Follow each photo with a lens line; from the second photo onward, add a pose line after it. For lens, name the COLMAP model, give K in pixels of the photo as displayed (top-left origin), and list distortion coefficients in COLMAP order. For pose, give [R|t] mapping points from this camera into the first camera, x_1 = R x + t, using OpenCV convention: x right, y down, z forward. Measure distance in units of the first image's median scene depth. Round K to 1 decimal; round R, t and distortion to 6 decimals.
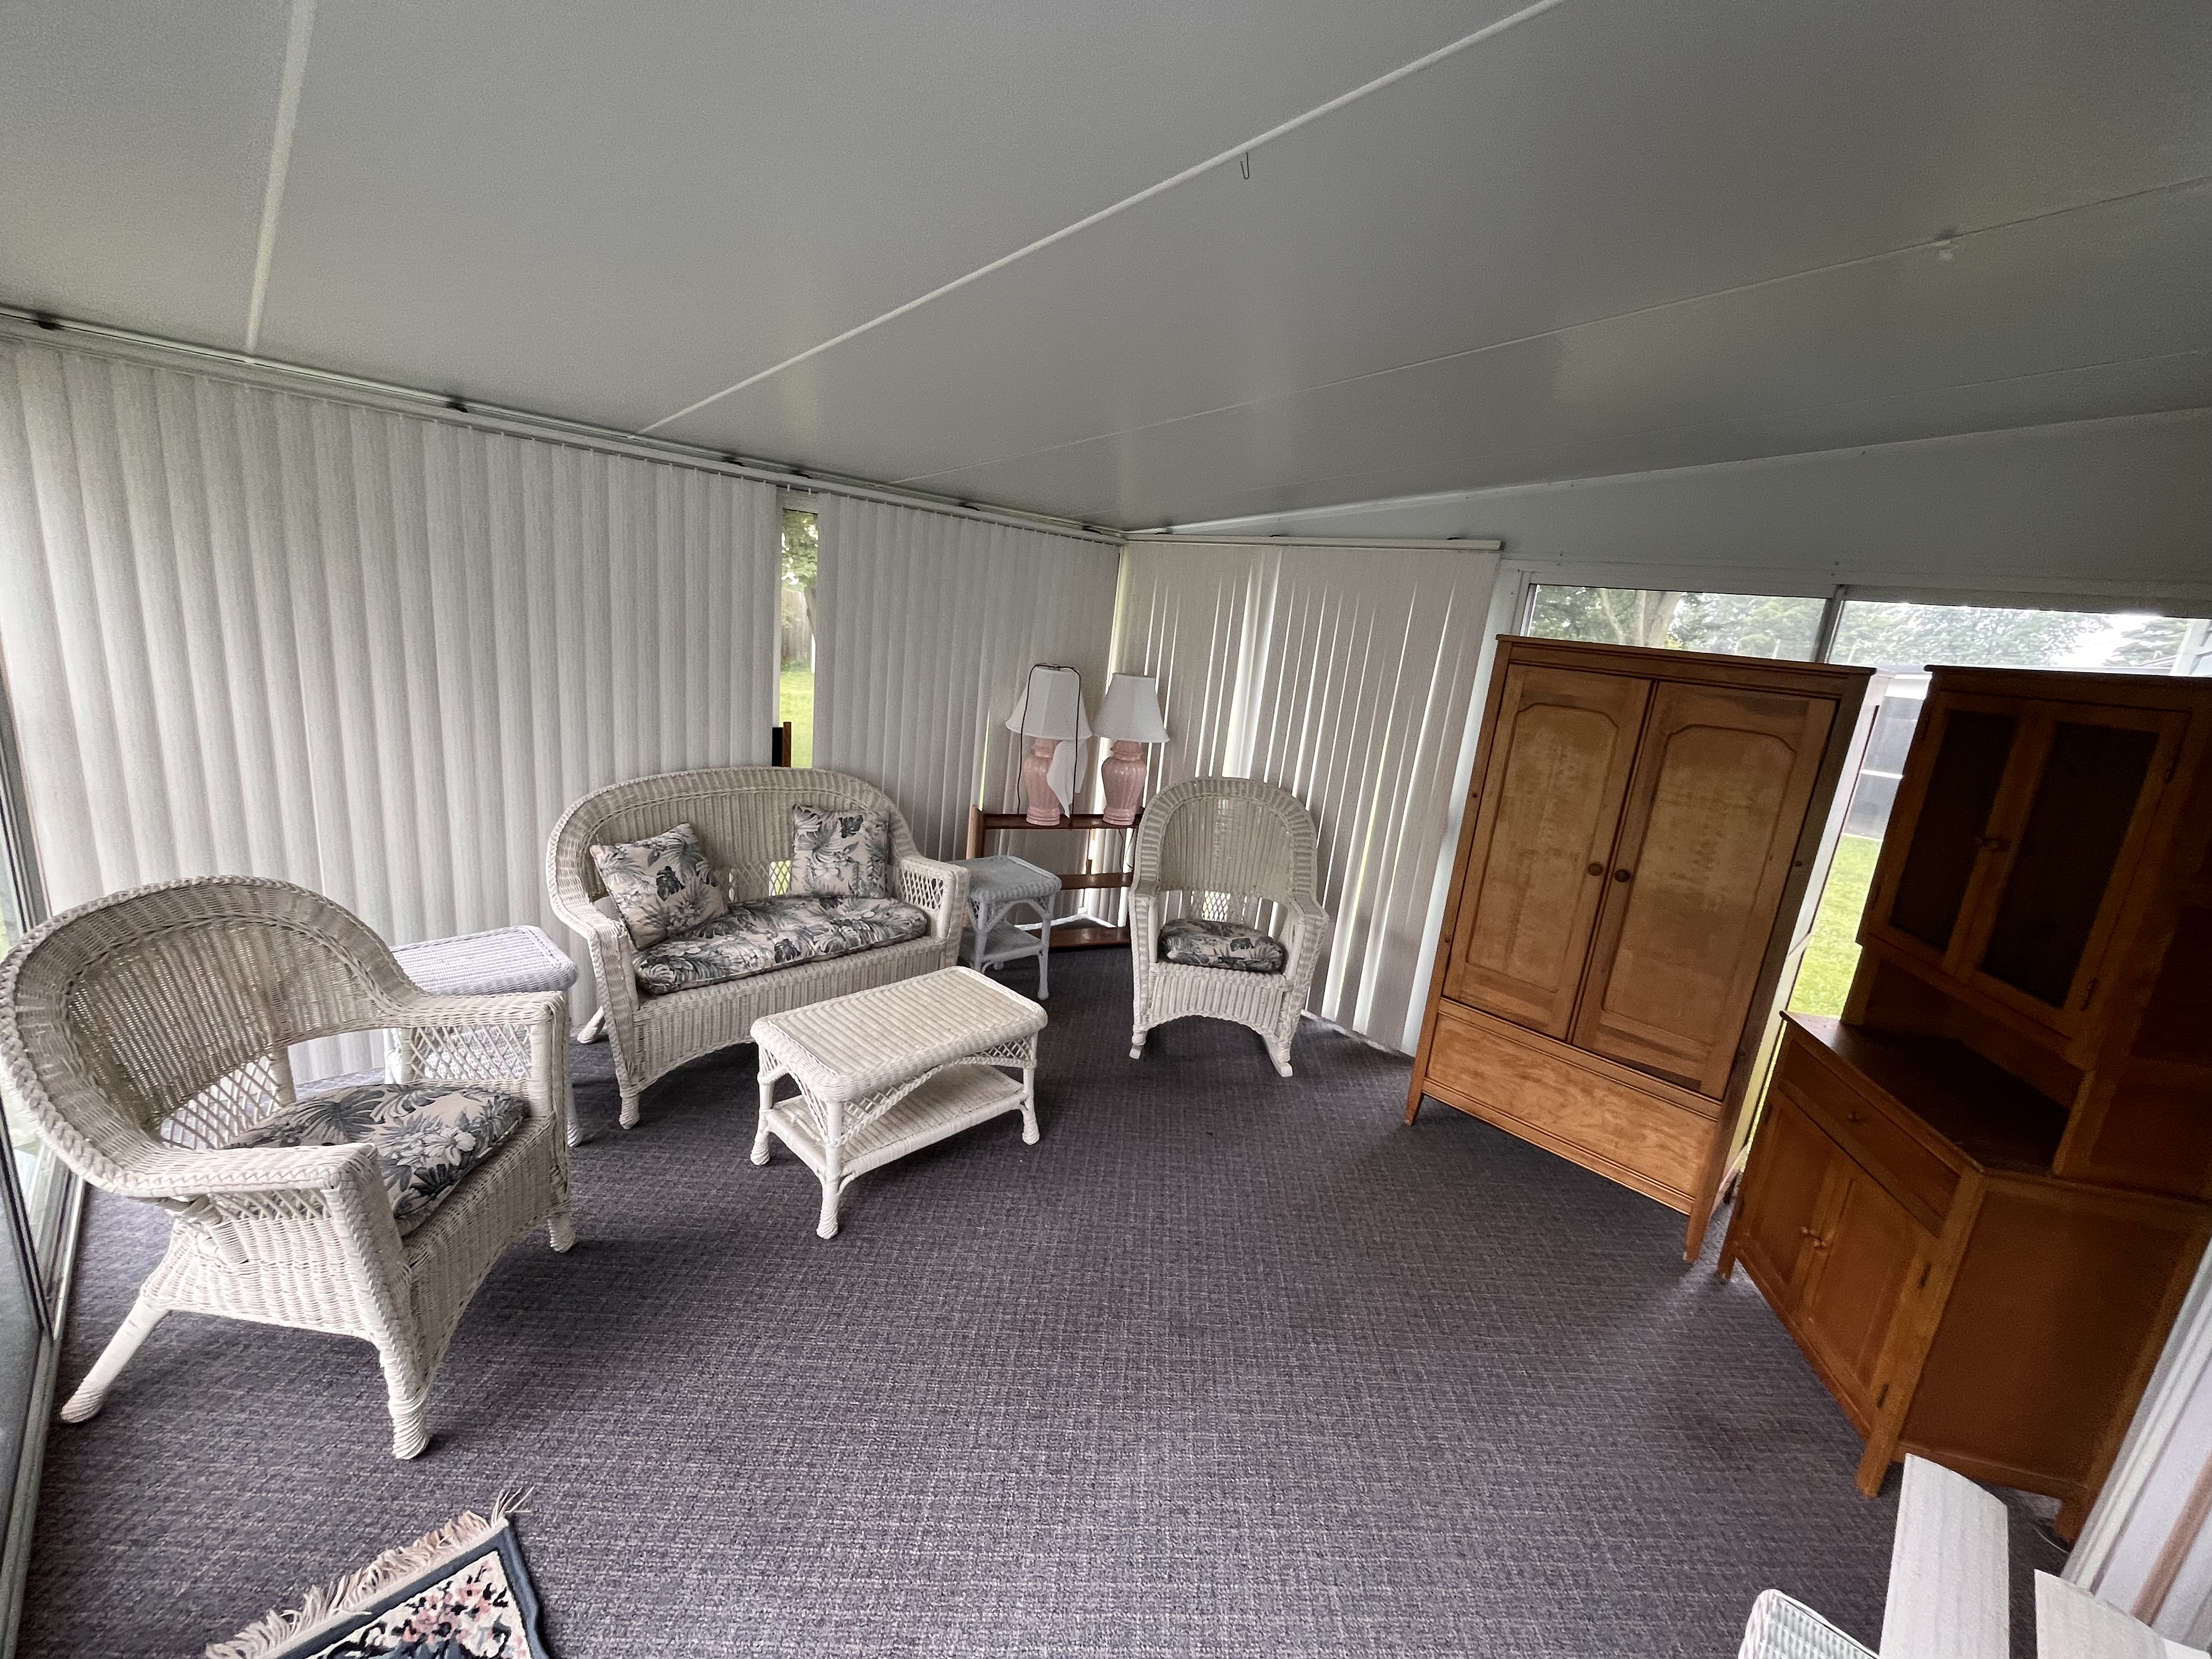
lens RADIAL K [[899.8, 0, 1106.0], [0, 899.8, 829.5], [0, 0, 1]] dist [-0.000436, -0.000114]
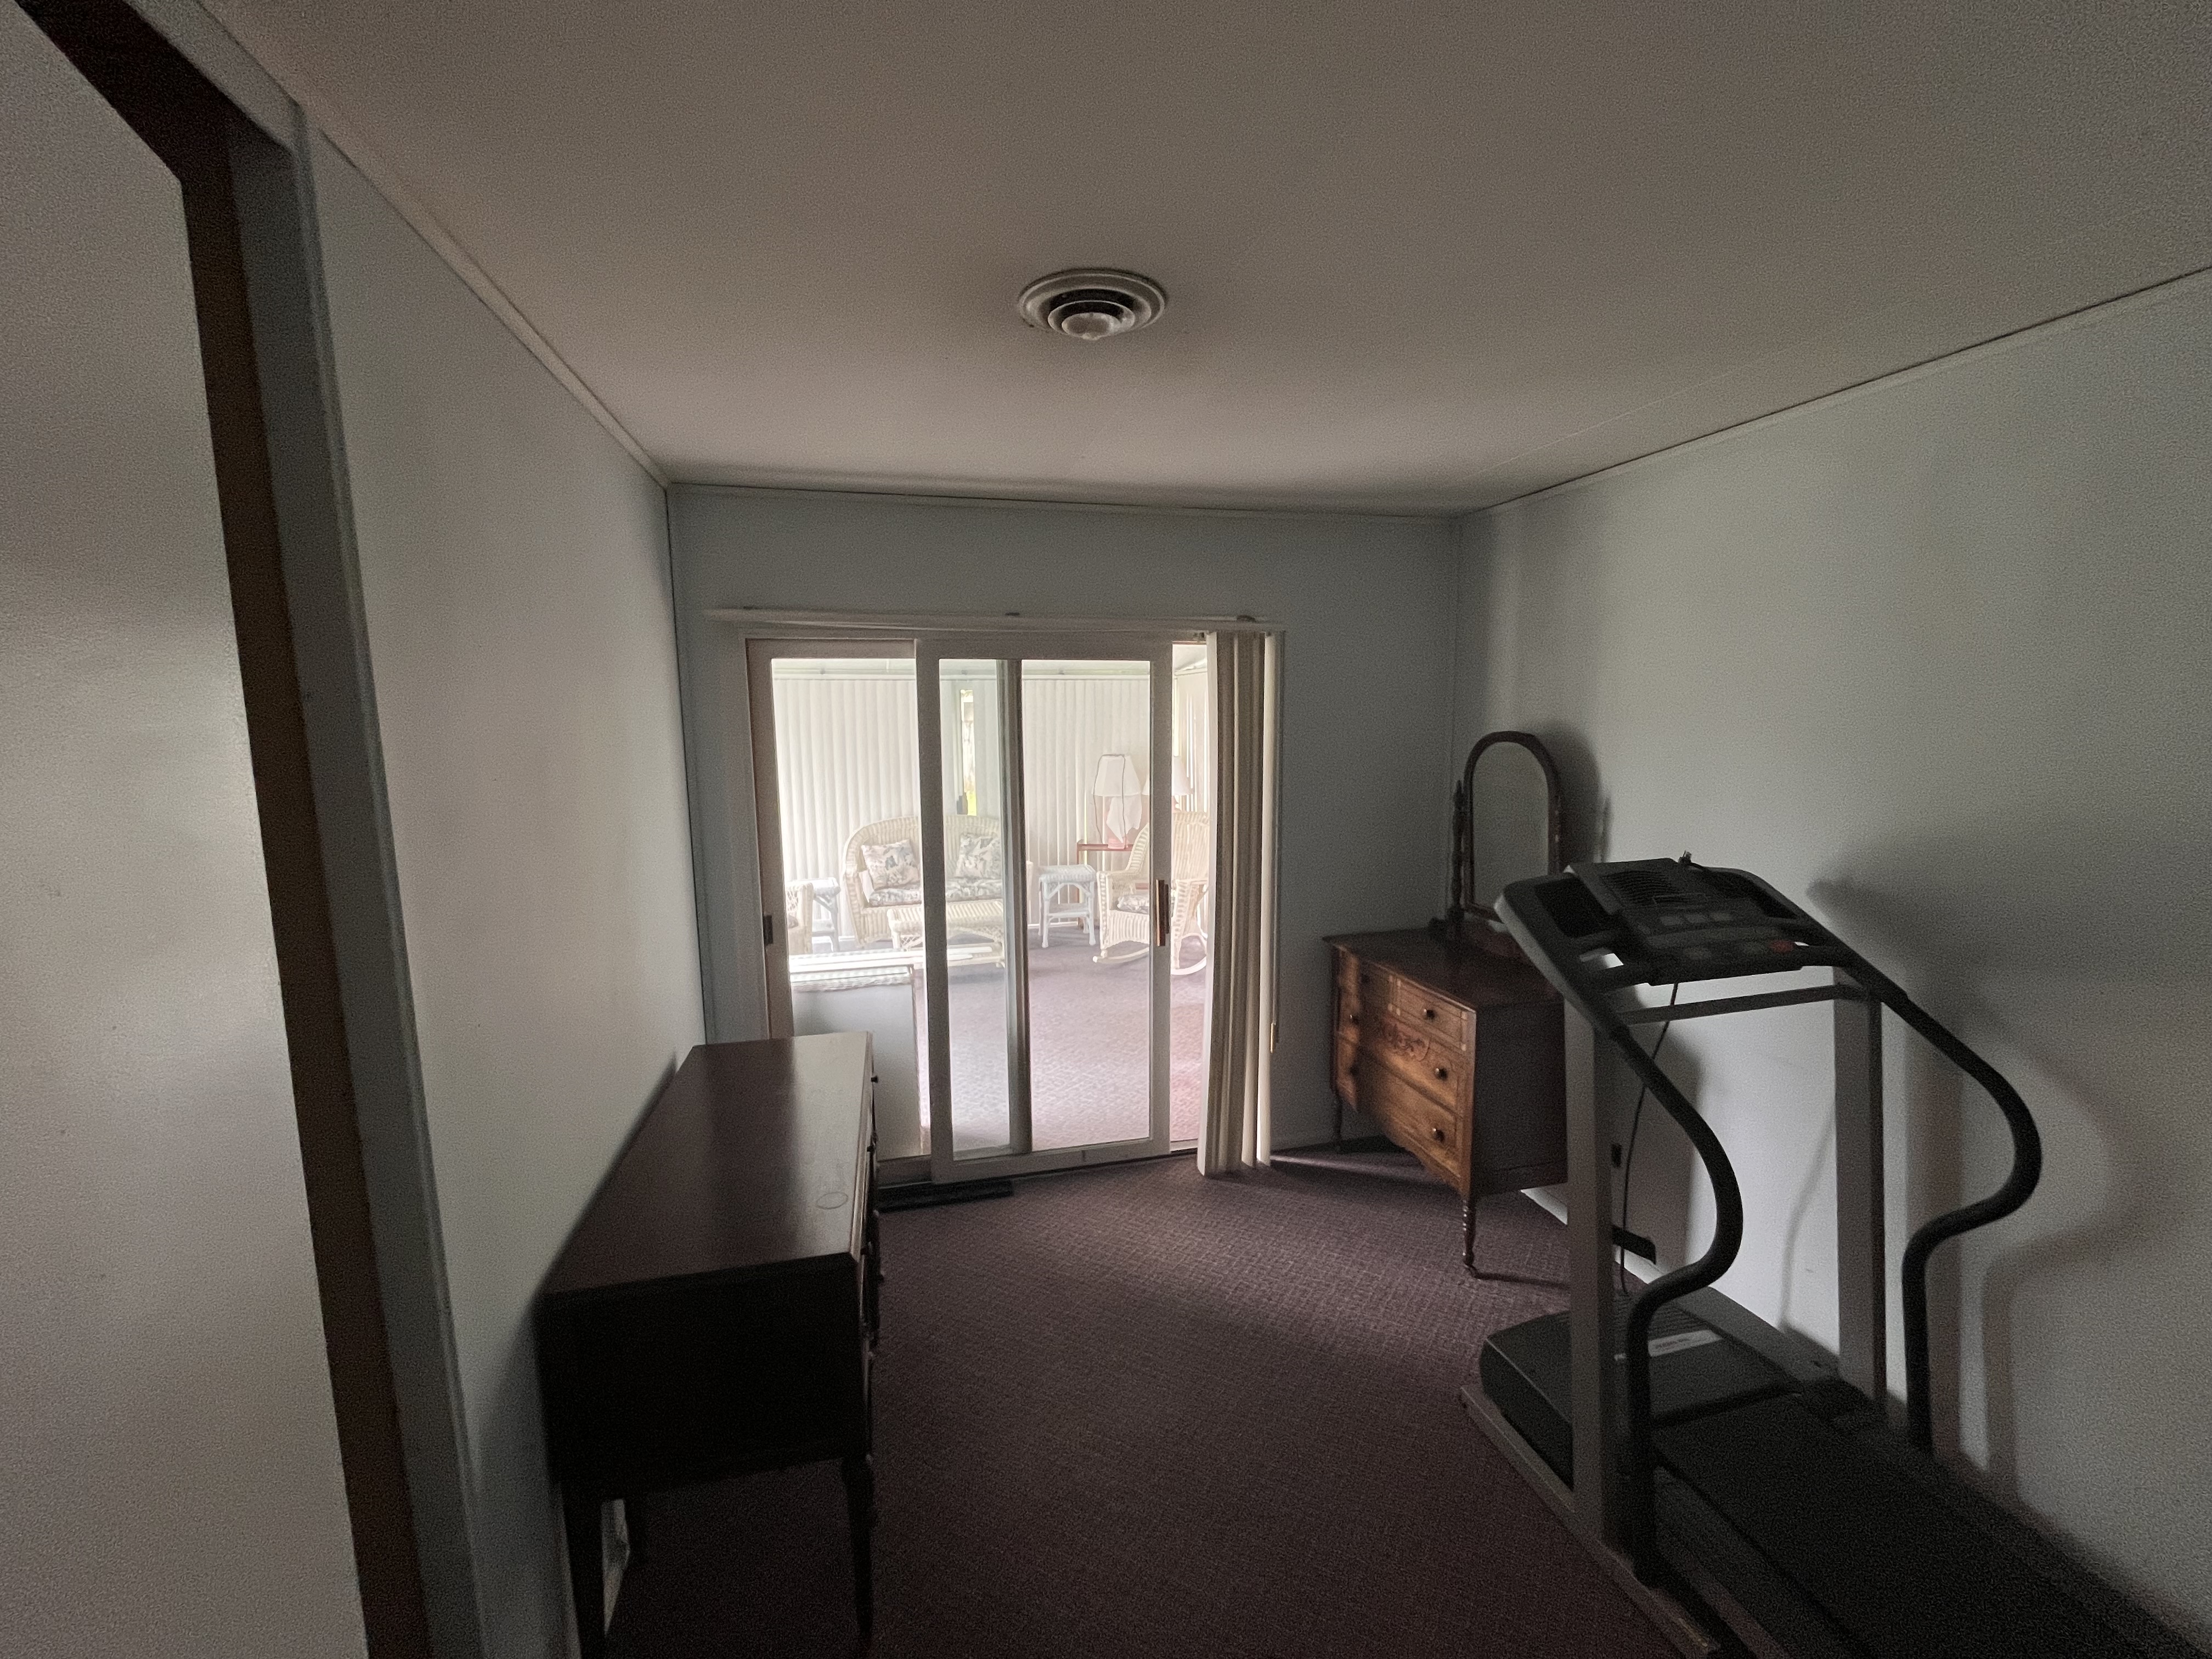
lens RADIAL K [[898.1, 0, 1090.8], [0, 898.1, 839.1], [0, 0, 1]] dist [-0.002006, -0.000629]
pose [[0.850625, -0.039822, -0.524263, 1.145348], [-0.024625, 0.993016, -0.115381, 0.254266], [0.525196, 0.111056, 0.843703, -0.648188]]
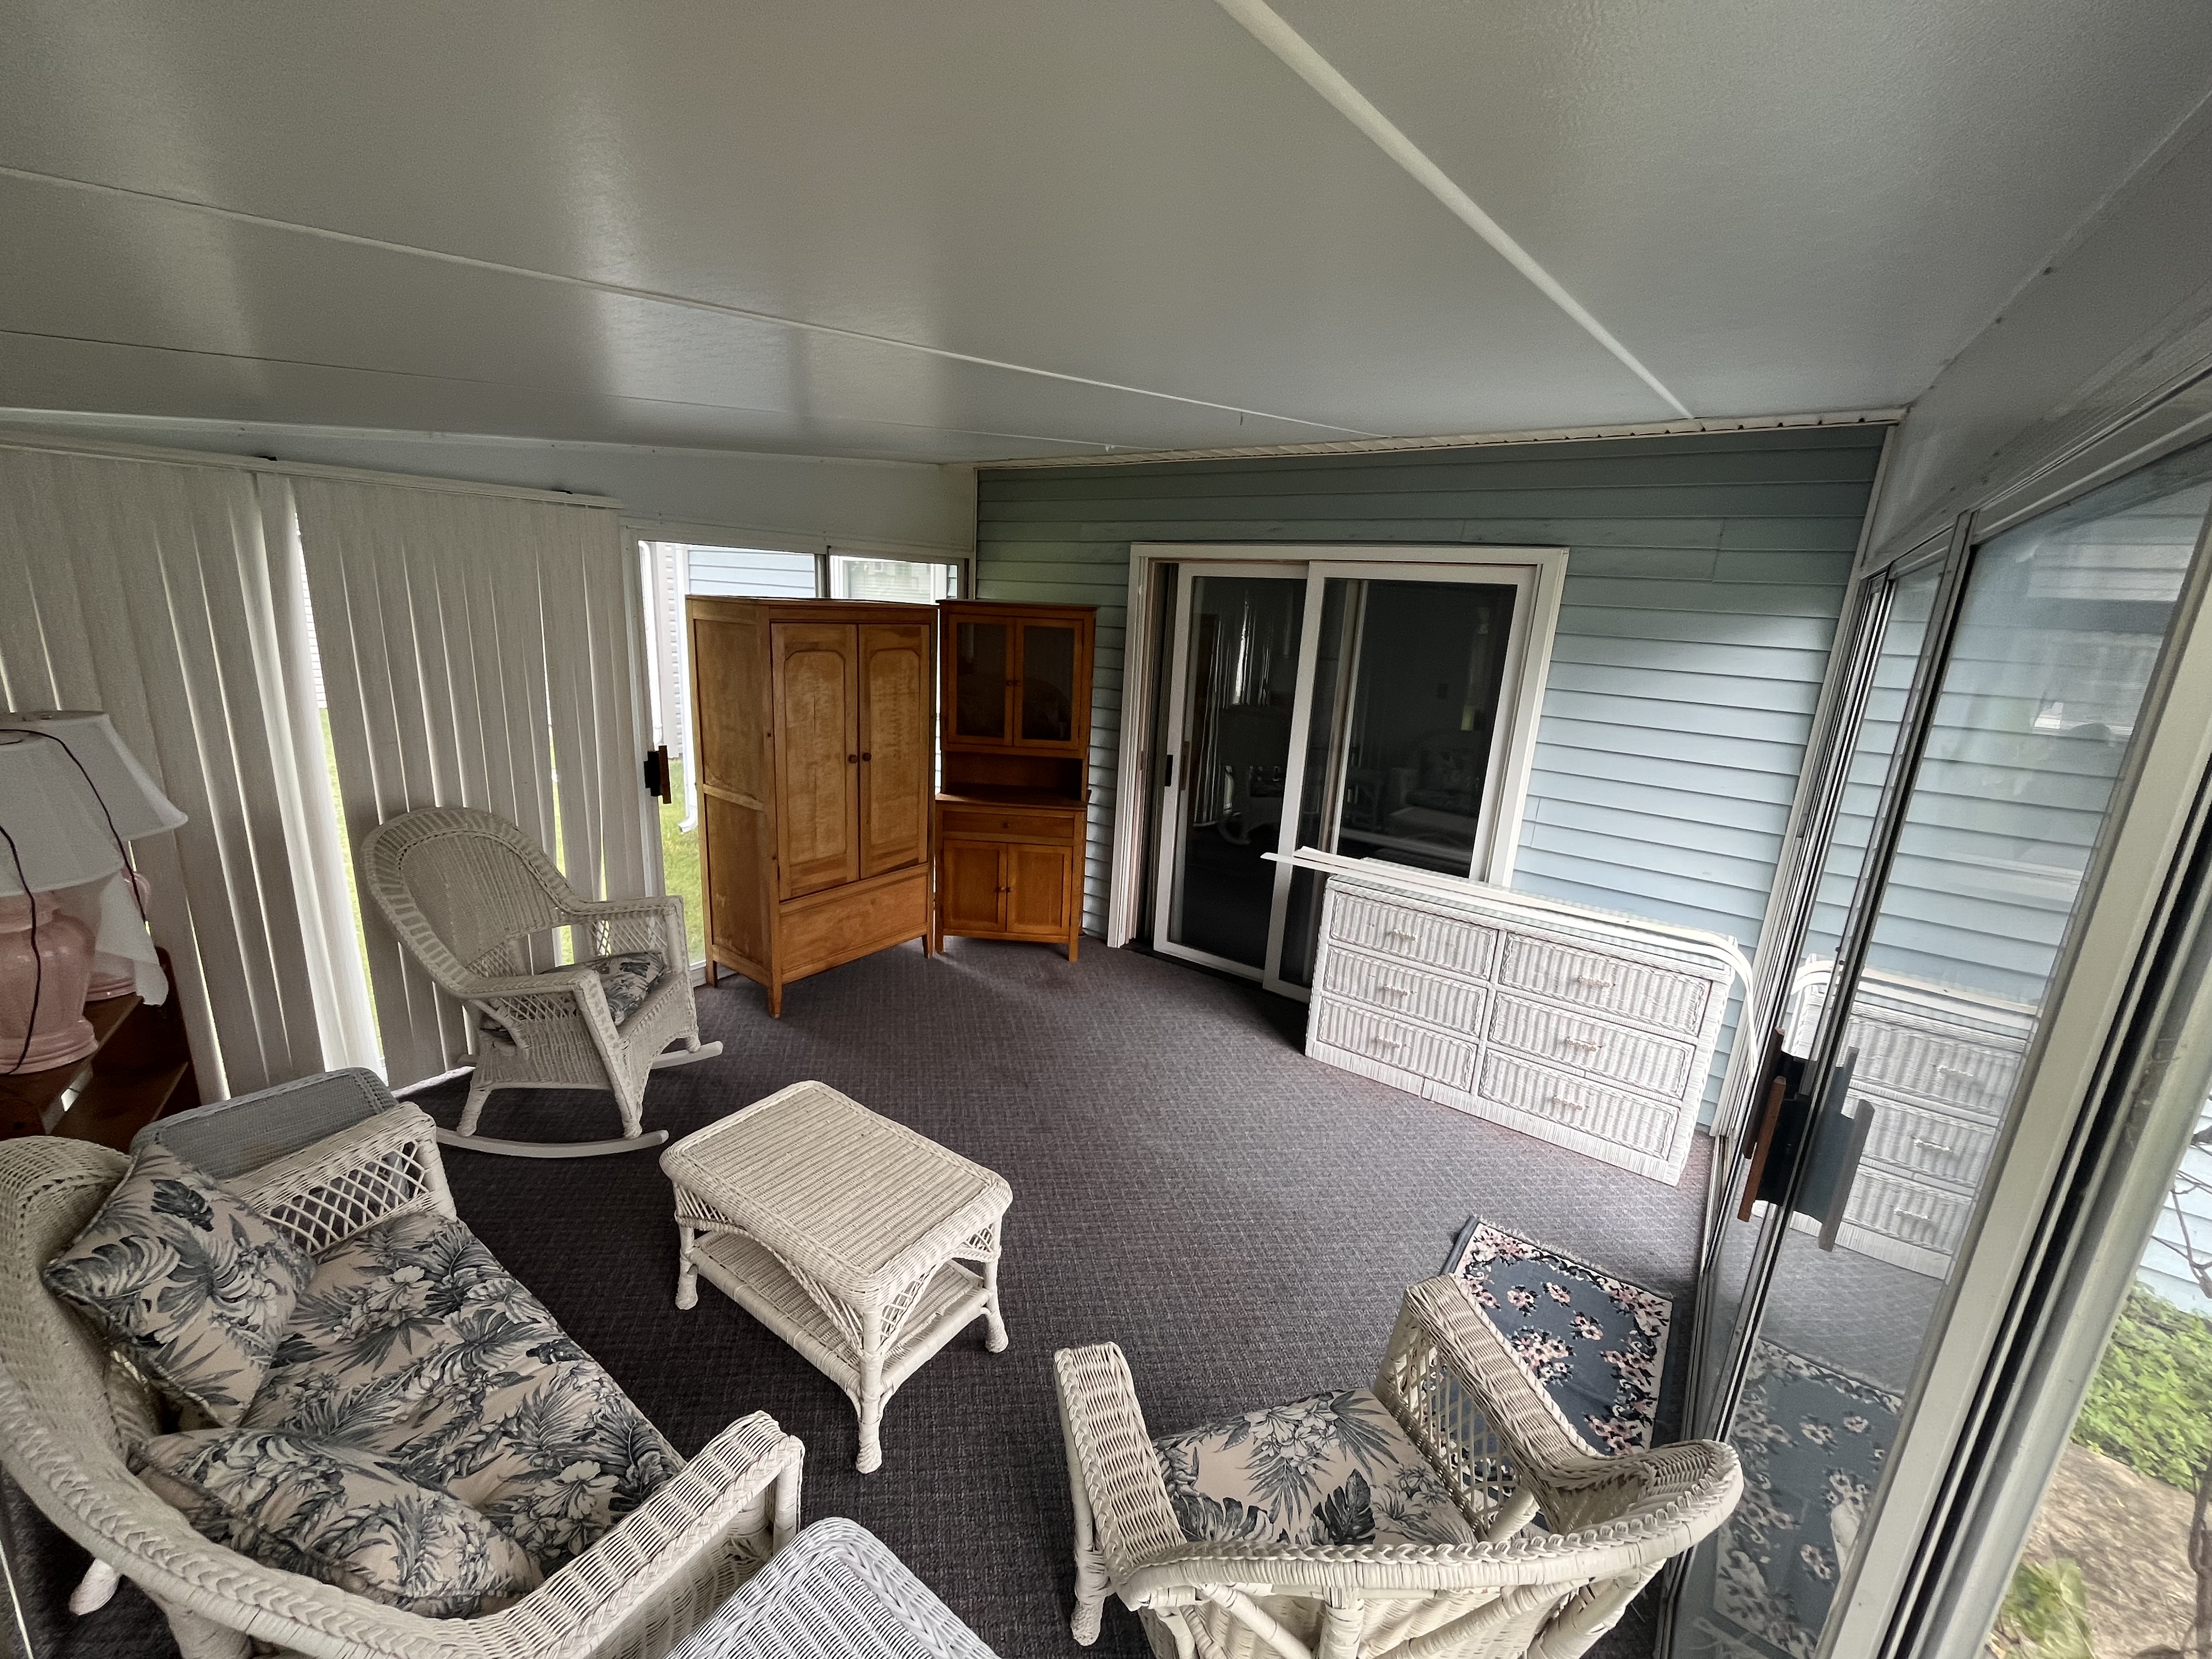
lens RADIAL K [[898.1, 0, 1090.8], [0, 898.1, 839.1], [0, 0, 1]] dist [-0.002006, -0.000629]
pose [[-0.159557, -0.351870, 0.922350, -0.819079], [0.178223, 0.908700, 0.377494, -0.289976], [-0.970968, 0.224615, -0.082278, 0.720727]]
